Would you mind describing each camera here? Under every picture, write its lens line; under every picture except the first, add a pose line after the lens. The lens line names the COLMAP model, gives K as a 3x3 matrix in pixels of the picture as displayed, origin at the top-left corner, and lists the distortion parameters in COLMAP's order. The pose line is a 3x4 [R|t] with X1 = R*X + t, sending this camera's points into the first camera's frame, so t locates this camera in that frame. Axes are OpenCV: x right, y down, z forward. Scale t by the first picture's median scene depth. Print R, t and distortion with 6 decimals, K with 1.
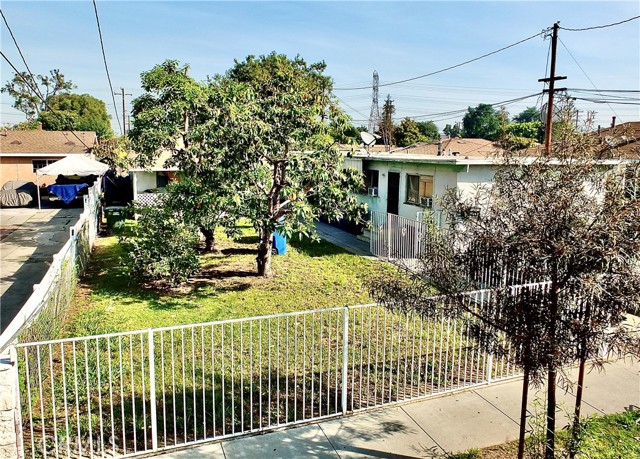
lens RADIAL K [[462.6, 0, 313.0], [0, 462.6, 209.2], [0, 0, 1]] dist [-0.008855, -0.007502]
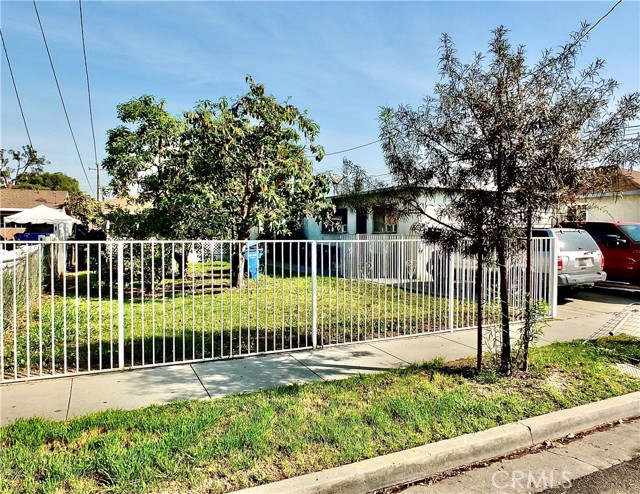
lens RADIAL K [[446.6, 0, 329.4], [0, 446.6, 248.1], [0, 0, 1]] dist [-0.008267, -0.003188]
pose [[0.995441, -0.009252, 0.094925, 0.004457], [0.018395, 0.995221, -0.095898, 0.153313], [-0.093584, 0.097207, 0.990855, -0.003213]]
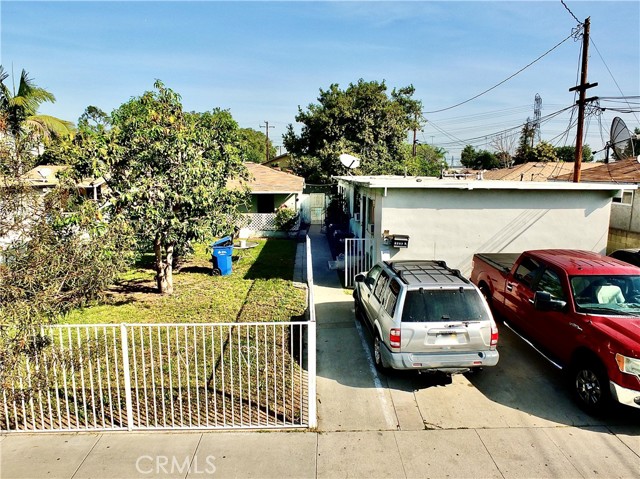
lens RADIAL K [[438.9, 0, 333.9], [0, 438.9, 242.0], [0, 0, 1]] dist [-0.031363, 0.001700]
pose [[0.947440, 0.046732, -0.316502, 0.551117], [-0.040461, 0.998833, 0.026362, -0.012033], [0.317365, -0.012170, 0.948225, 0.187458]]
